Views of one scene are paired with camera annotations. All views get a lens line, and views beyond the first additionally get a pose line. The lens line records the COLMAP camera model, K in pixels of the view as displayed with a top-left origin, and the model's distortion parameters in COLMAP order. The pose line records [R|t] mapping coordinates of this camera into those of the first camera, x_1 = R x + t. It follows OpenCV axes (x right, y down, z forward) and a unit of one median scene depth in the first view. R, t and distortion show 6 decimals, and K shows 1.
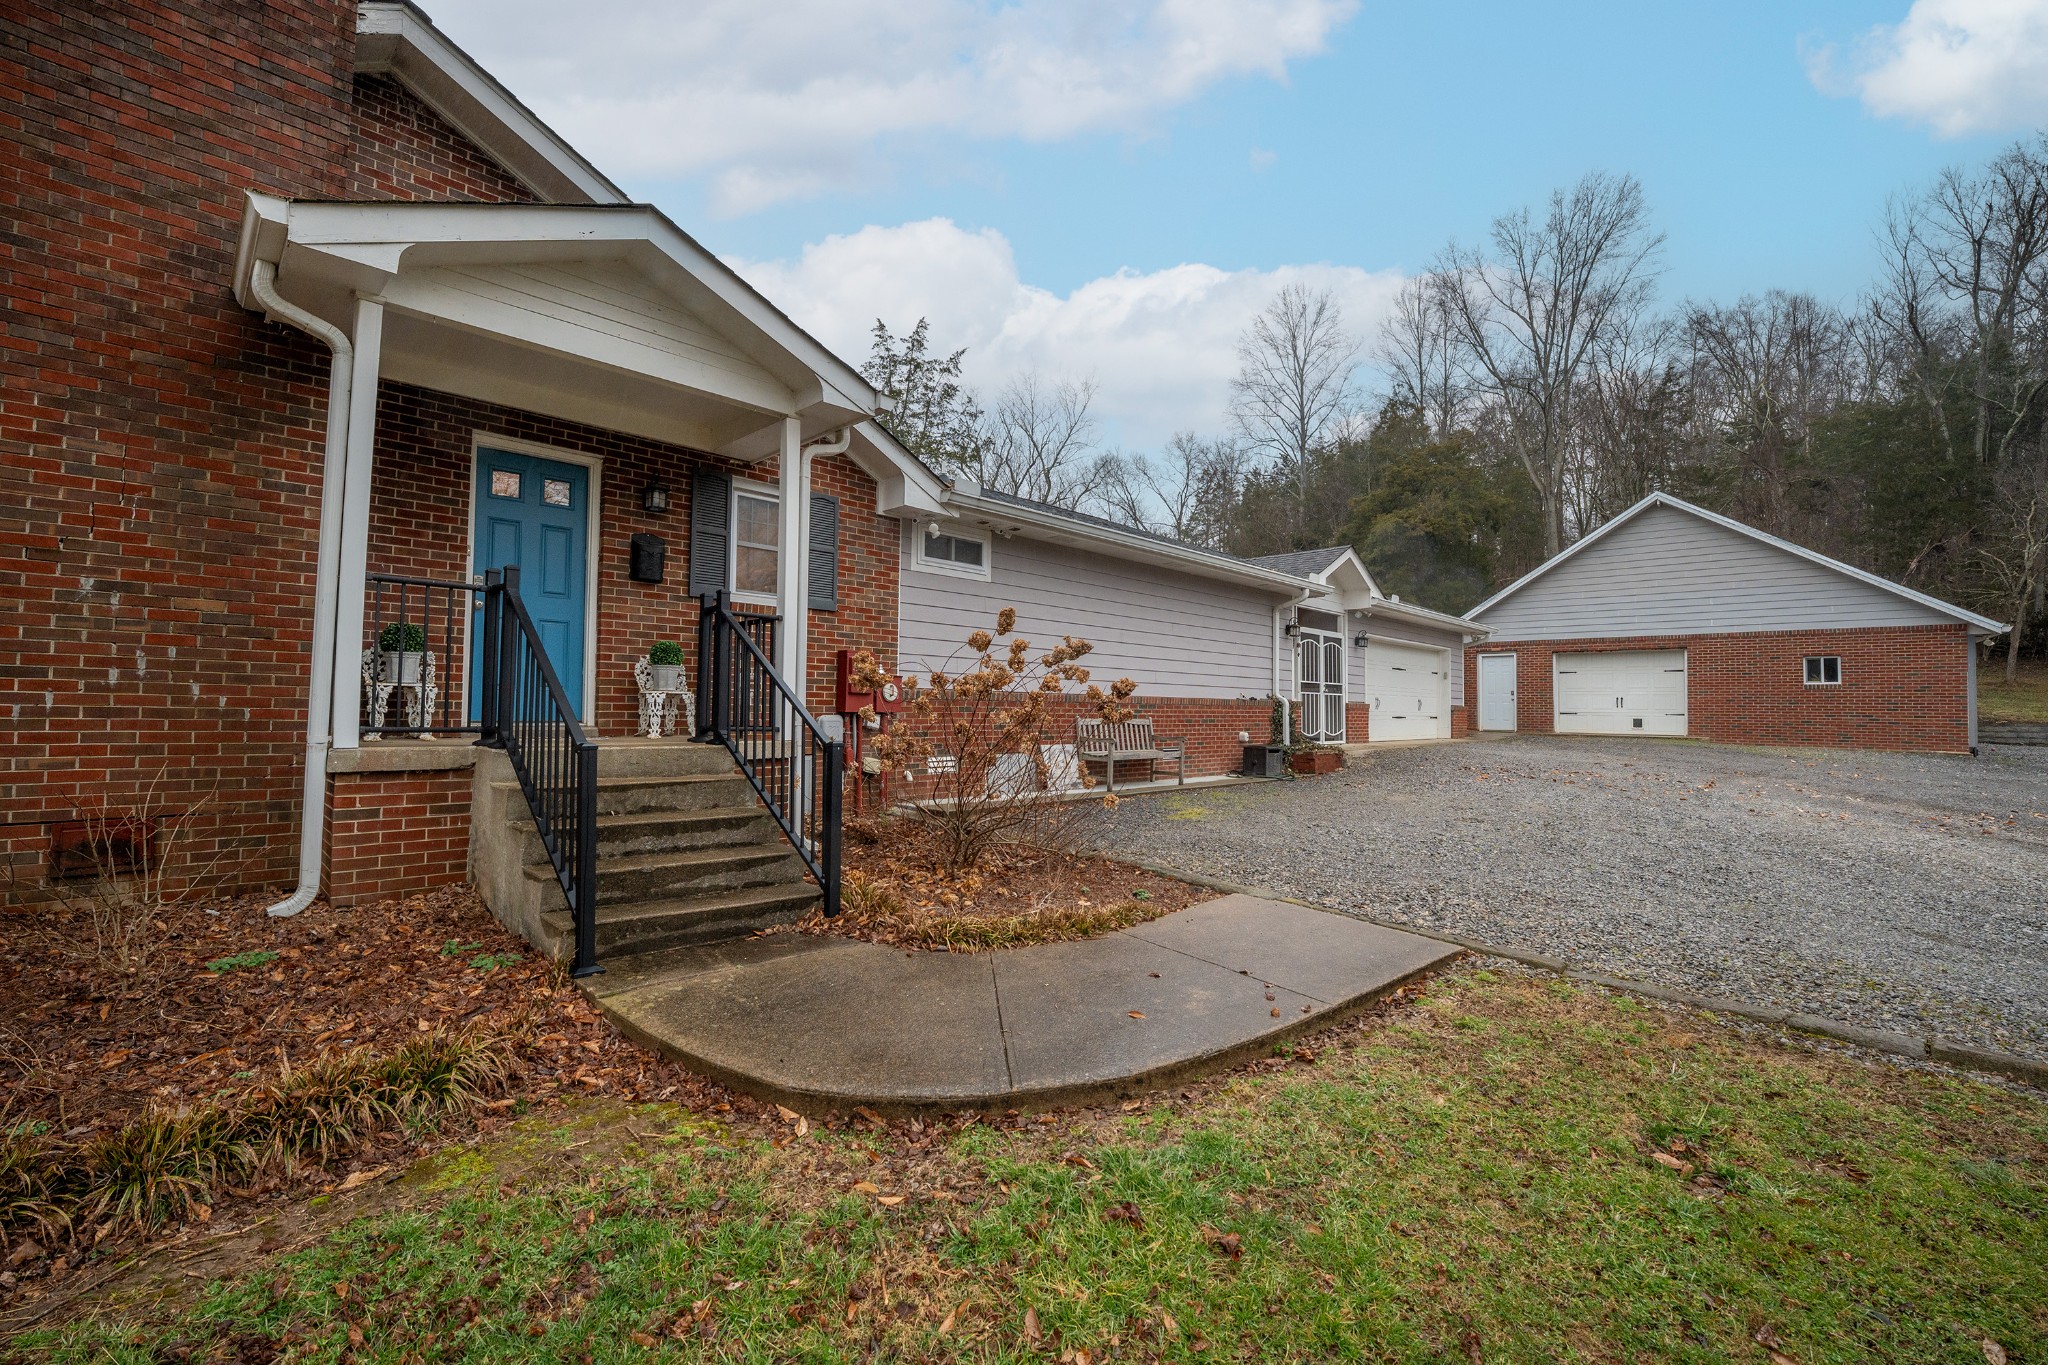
lens RADIAL K [[907.7, 0, 1024.0], [0, 907.7, 682.5], [0, 0, 1]] dist [-0.022631, 0.000345]
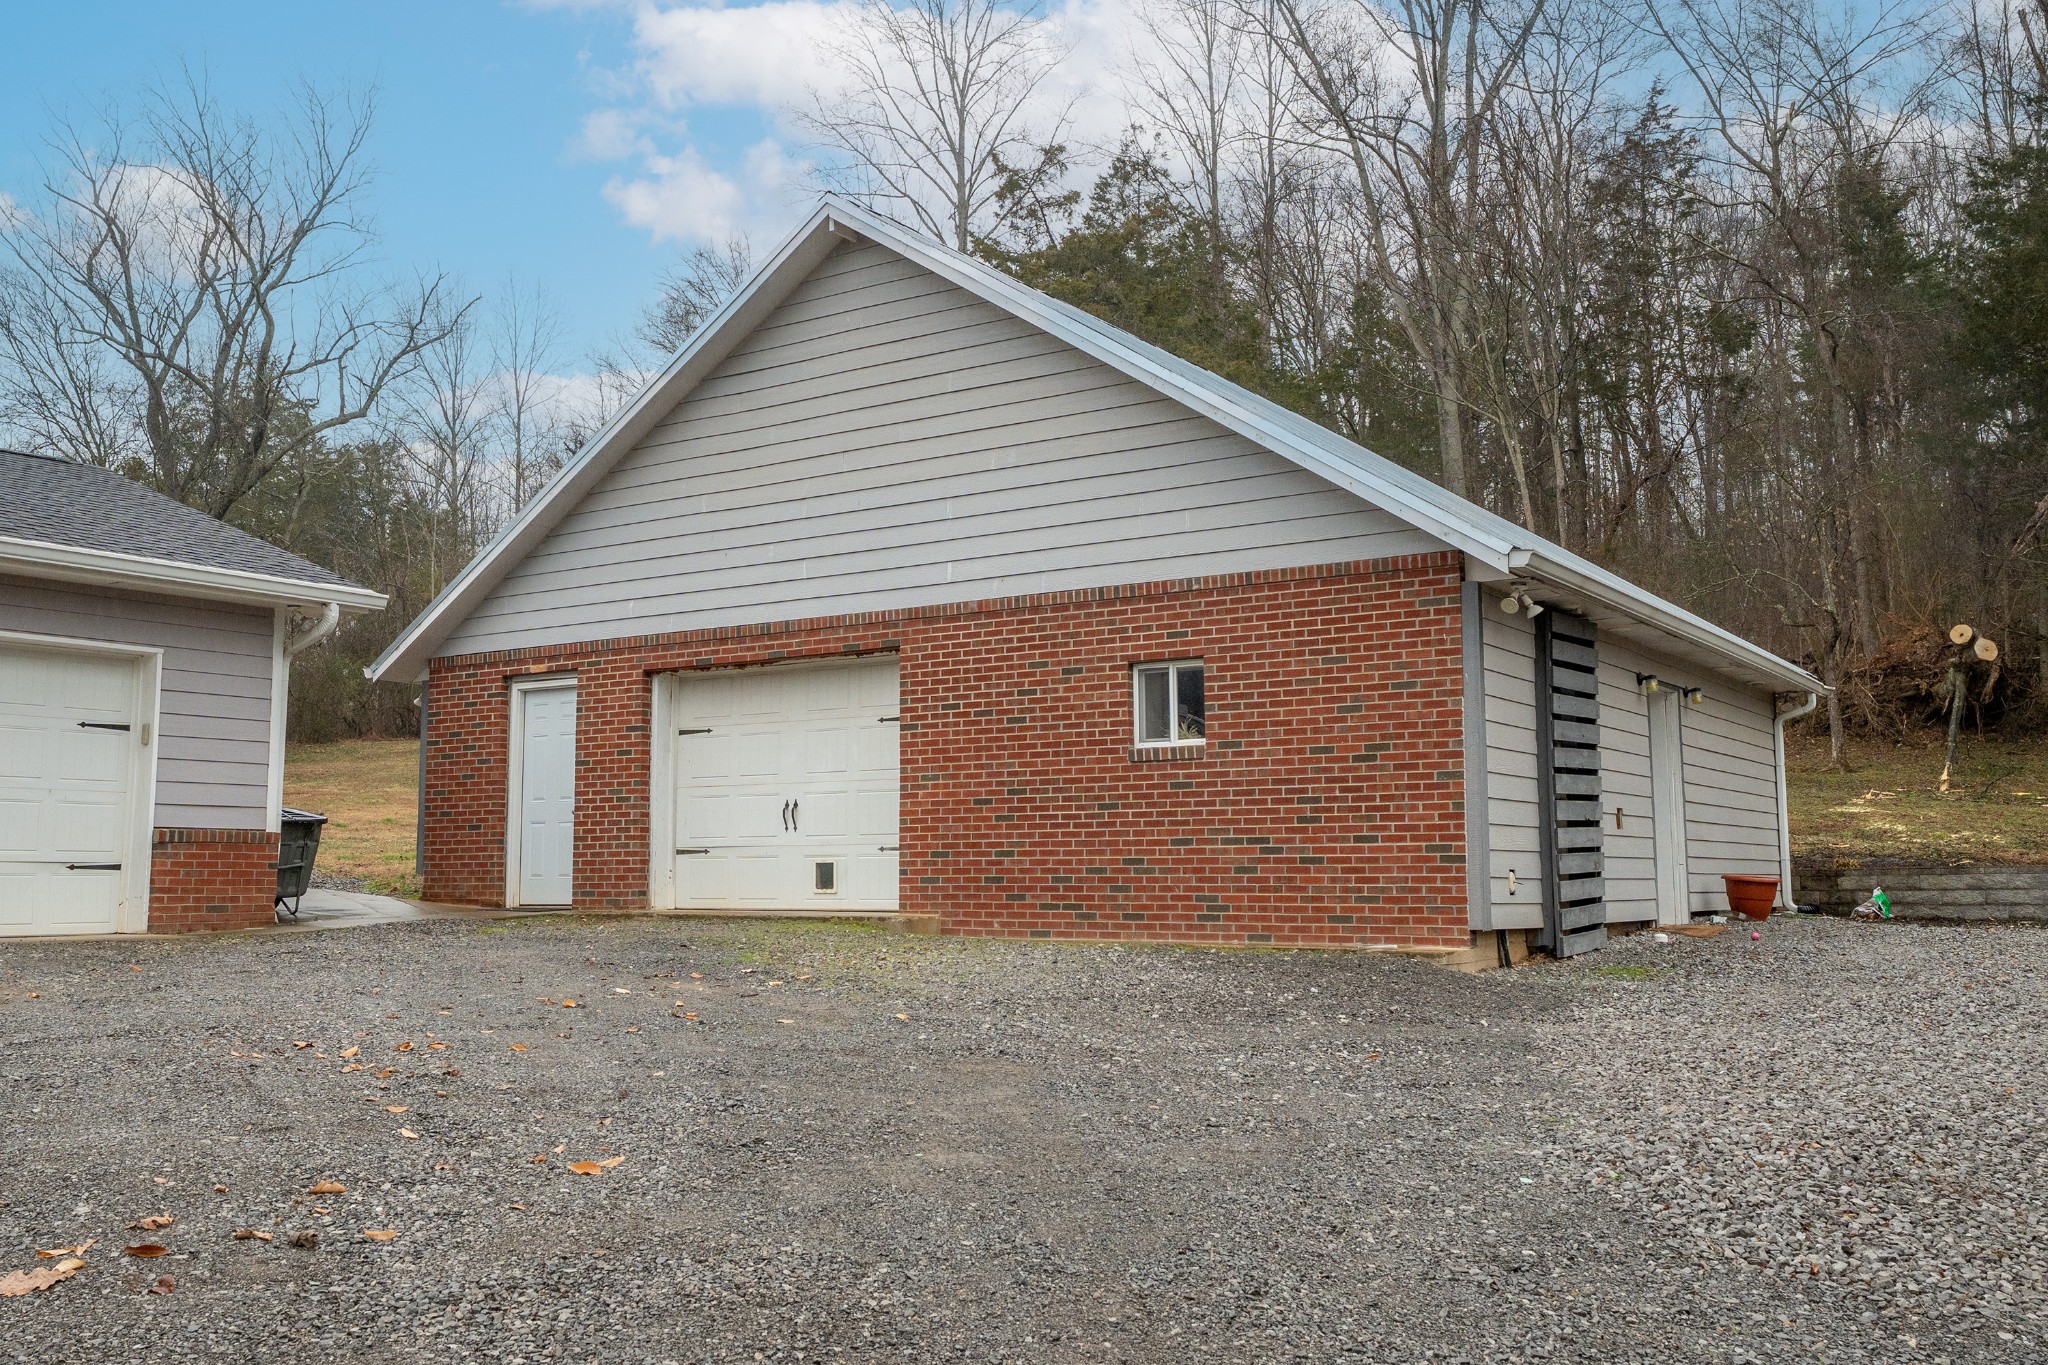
lens RADIAL K [[1968.3, 0, 1024.0], [0, 1968.3, 682.5], [0, 0, 1]] dist [0.002544, 0.000005]
pose [[0.988300, 0.000493, 0.152520, 0.724558], [0.010803, 0.997257, -0.073226, 0.031012], [-0.152138, 0.074017, 0.985584, 0.284608]]
